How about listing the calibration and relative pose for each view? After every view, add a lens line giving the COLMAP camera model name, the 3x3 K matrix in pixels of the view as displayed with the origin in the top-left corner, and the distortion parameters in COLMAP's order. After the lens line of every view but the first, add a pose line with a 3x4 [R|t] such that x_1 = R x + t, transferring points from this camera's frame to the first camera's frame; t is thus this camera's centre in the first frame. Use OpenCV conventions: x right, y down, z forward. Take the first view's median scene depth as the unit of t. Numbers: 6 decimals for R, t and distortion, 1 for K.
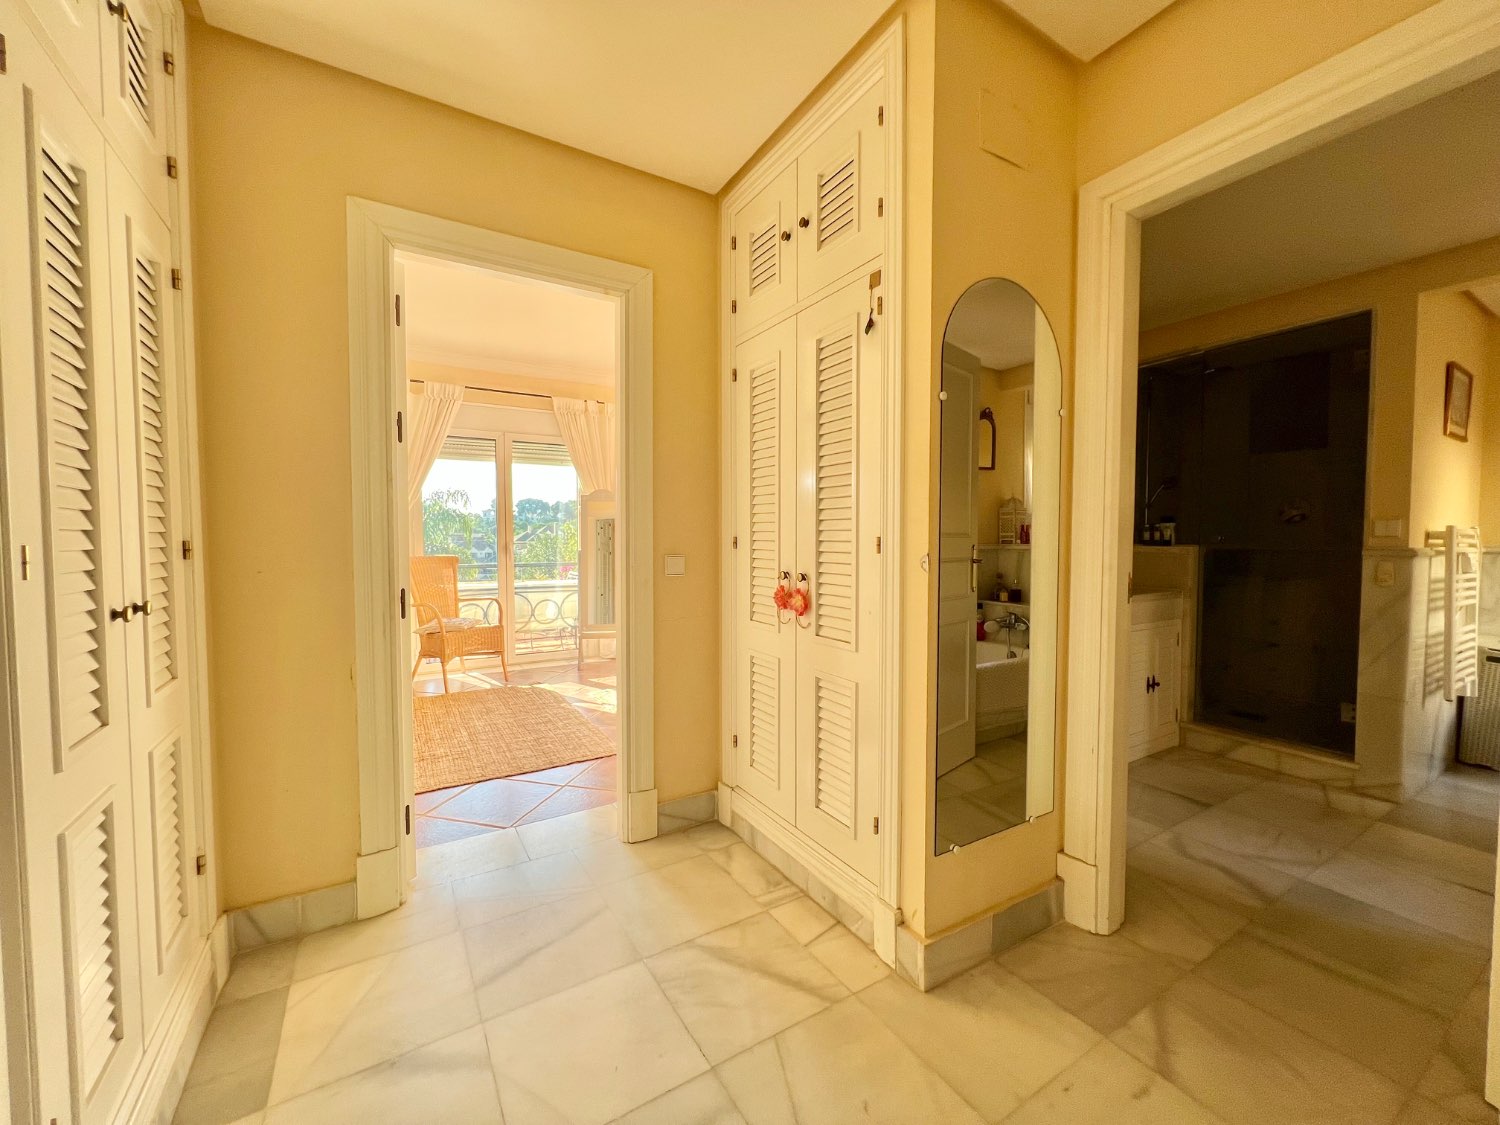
lens RADIAL K [[598.5, 0, 746.3], [0, 598.5, 559.3], [0, 0, 1]] dist [-0.004458, 0.000721]
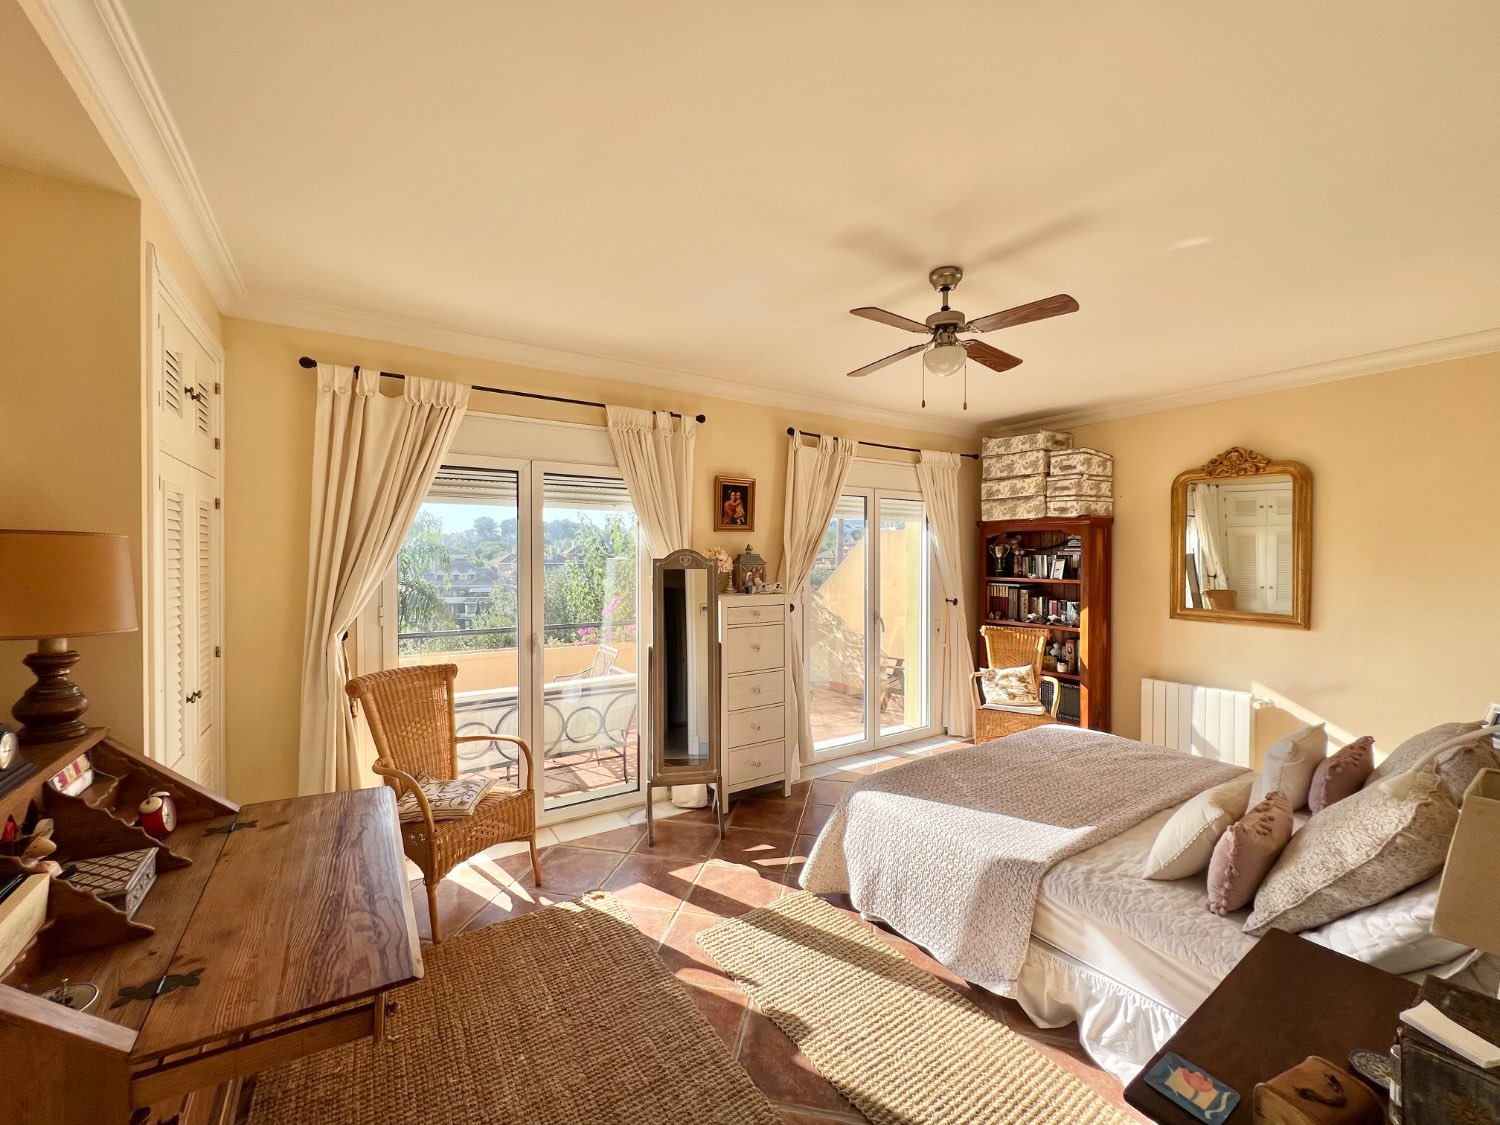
lens RADIAL K [[598.5, 0, 748.9], [0, 598.5, 560.1], [0, 0, 1]] dist [-0.004458, 0.000721]
pose [[0.999586, 0.001143, 0.028735, -0.250965], [-0.000198, 0.999460, -0.032868, -0.111479], [-0.028757, 0.032849, 0.999047, 0.473830]]
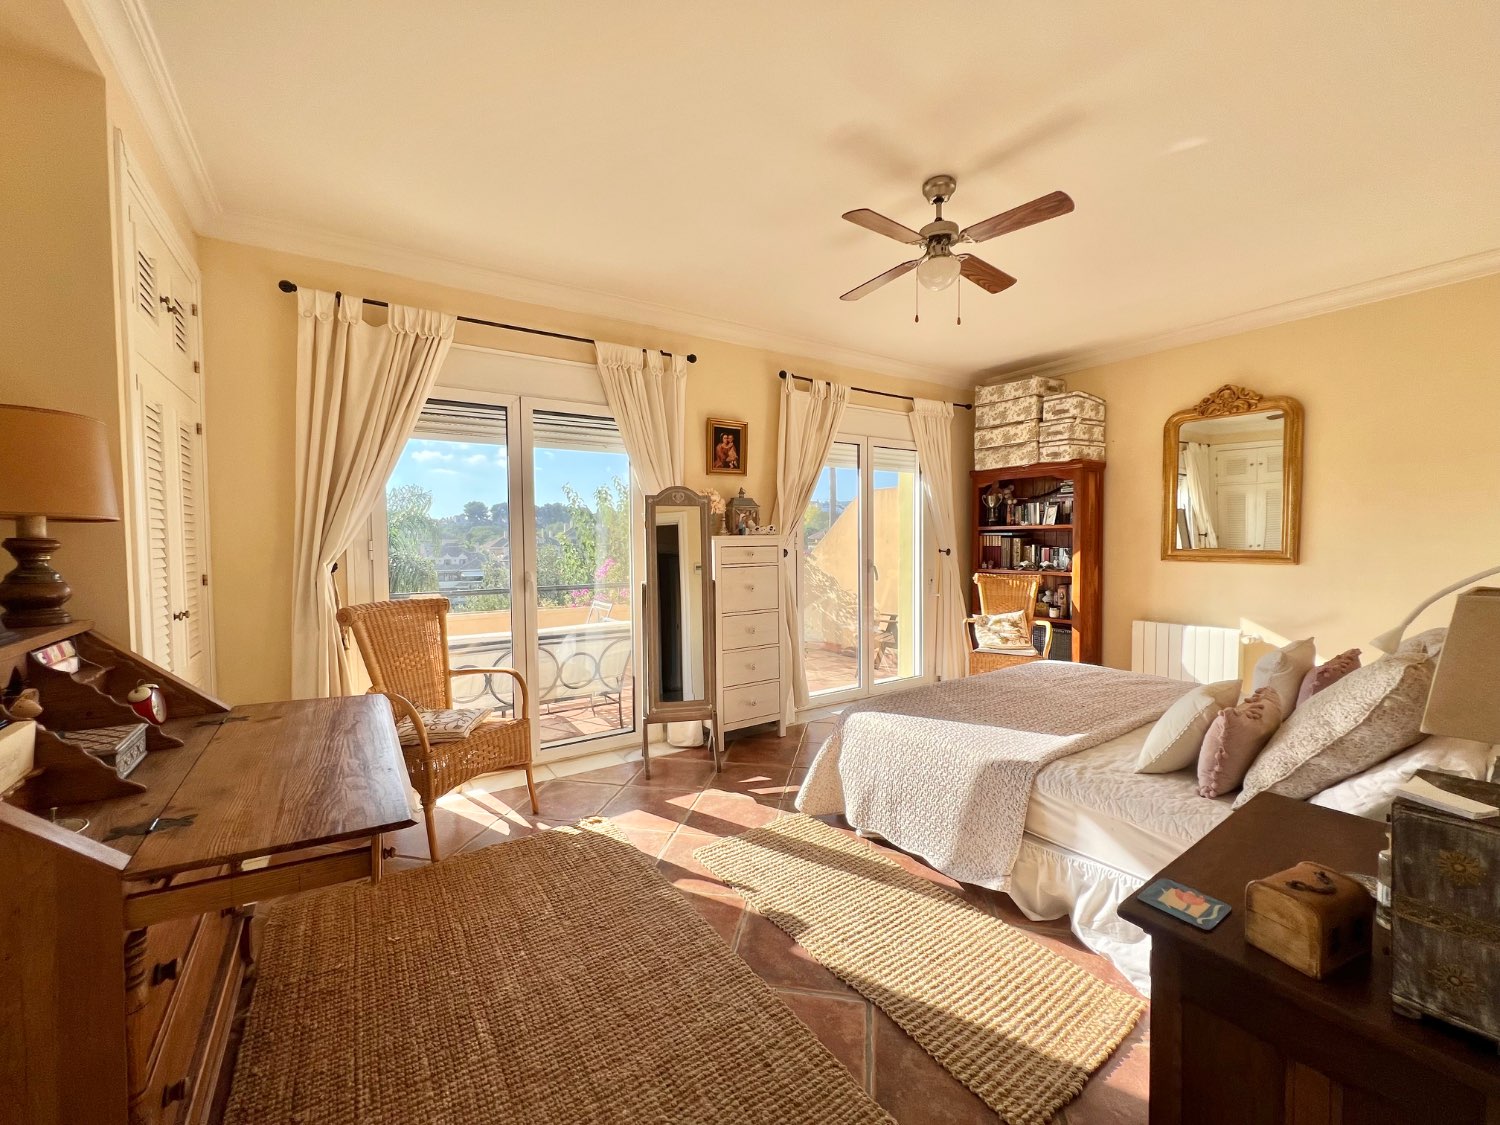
lens RADIAL K [[598.5, 0, 748.8], [0, 598.5, 560.3], [0, 0, 1]] dist [-0.004458, 0.000721]
pose [[0.999142, -0.010440, 0.040079, -0.251608], [0.010578, 0.999939, -0.003249, -0.047410], [-0.040043, 0.003670, 0.999191, 0.478391]]
